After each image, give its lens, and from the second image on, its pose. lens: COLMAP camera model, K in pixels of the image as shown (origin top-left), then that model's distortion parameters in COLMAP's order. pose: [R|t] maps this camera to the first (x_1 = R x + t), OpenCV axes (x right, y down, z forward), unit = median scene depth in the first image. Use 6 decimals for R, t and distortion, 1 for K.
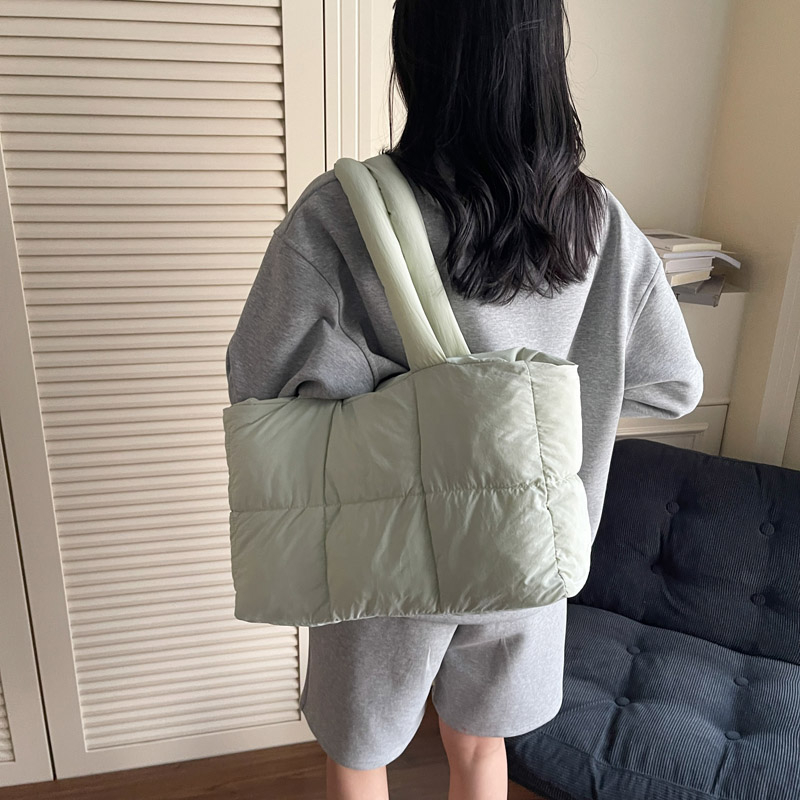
lens RADIAL K [[816.9, 0, 382.6], [0, 816.9, 389.3], [0, 0, 1]] dist [0.014864, 0.000000]
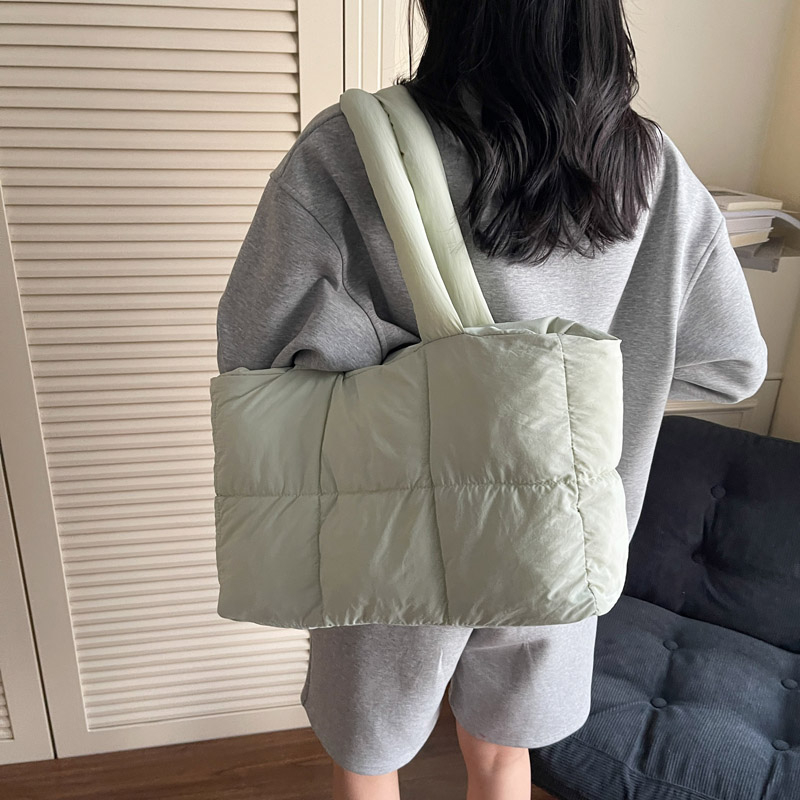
lens RADIAL K [[816.9, 0, 405.1], [0, 816.9, 394.4], [0, 0, 1]] dist [0.014864, 0.000000]
pose [[0.999482, 0.022598, -0.022920, 0.034761], [-0.021344, 0.998337, 0.053544, -0.012099], [0.024092, -0.053027, 0.998302, 0.140147]]
